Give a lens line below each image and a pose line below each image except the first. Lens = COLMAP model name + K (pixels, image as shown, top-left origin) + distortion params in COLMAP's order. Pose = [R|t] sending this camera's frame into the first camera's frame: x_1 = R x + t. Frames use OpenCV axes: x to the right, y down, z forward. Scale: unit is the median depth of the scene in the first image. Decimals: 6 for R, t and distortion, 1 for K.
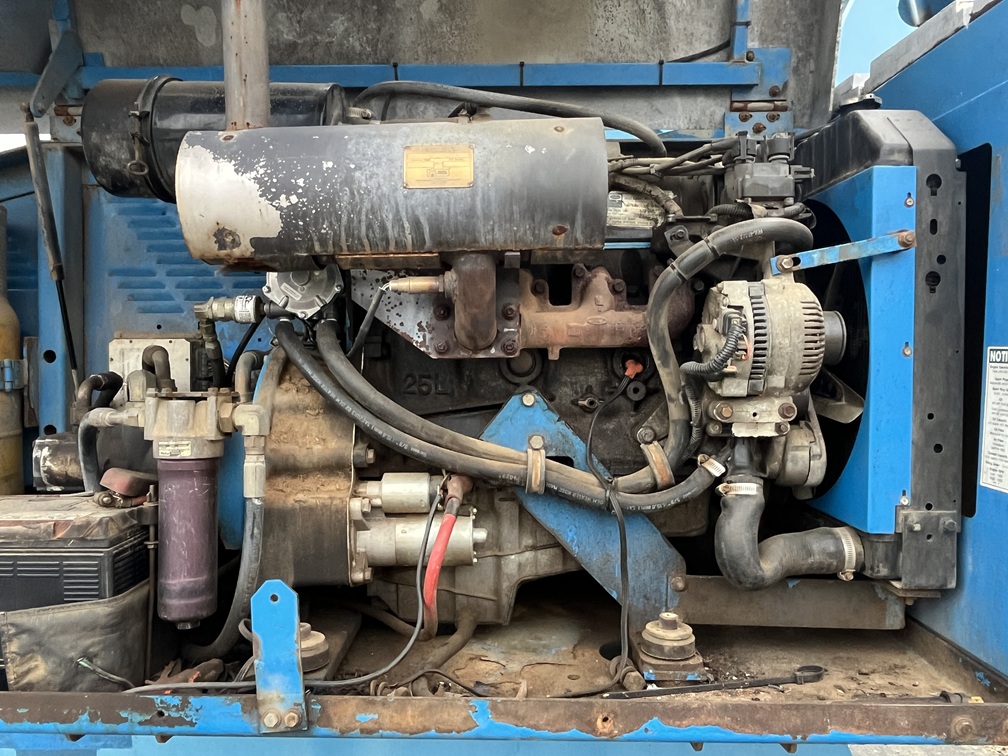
lens RADIAL K [[777.7, 0, 502.8], [0, 777.7, 378.8], [0, 0, 1]] dist [-0.003353, -0.003136]
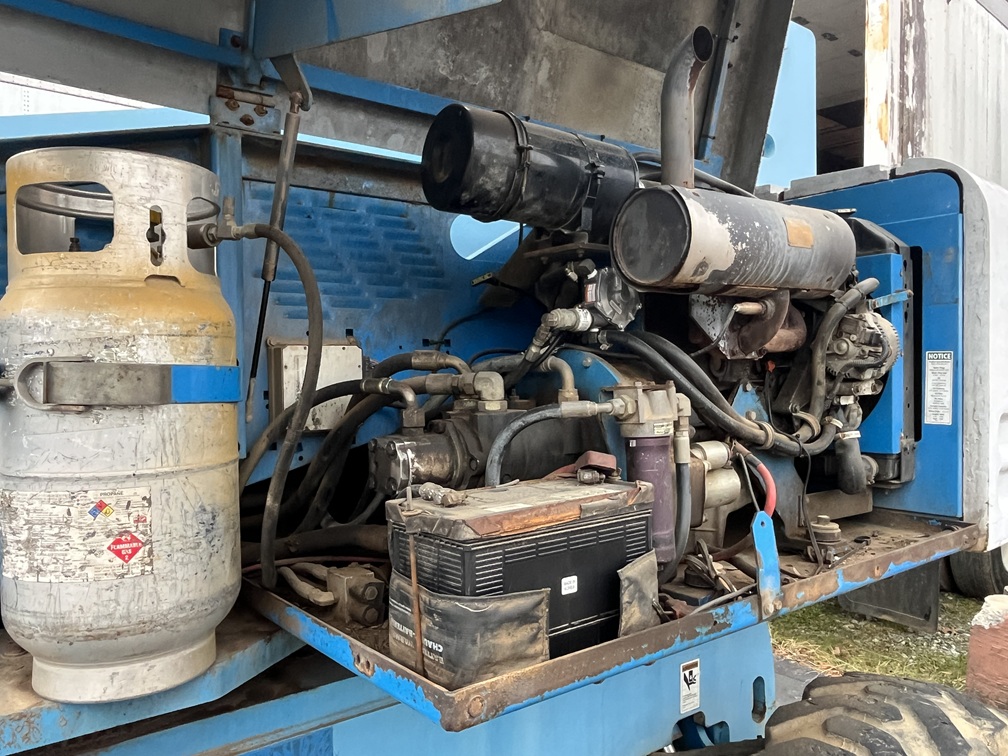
lens RADIAL K [[777.7, 0, 503.4], [0, 777.7, 378.6], [0, 0, 1]] dist [-0.003353, -0.003136]
pose [[0.774245, -0.017734, 0.632637, -1.255435], [0.032935, 0.999382, -0.012293, 0.013289], [-0.632028, 0.030354, 0.774351, 0.148484]]
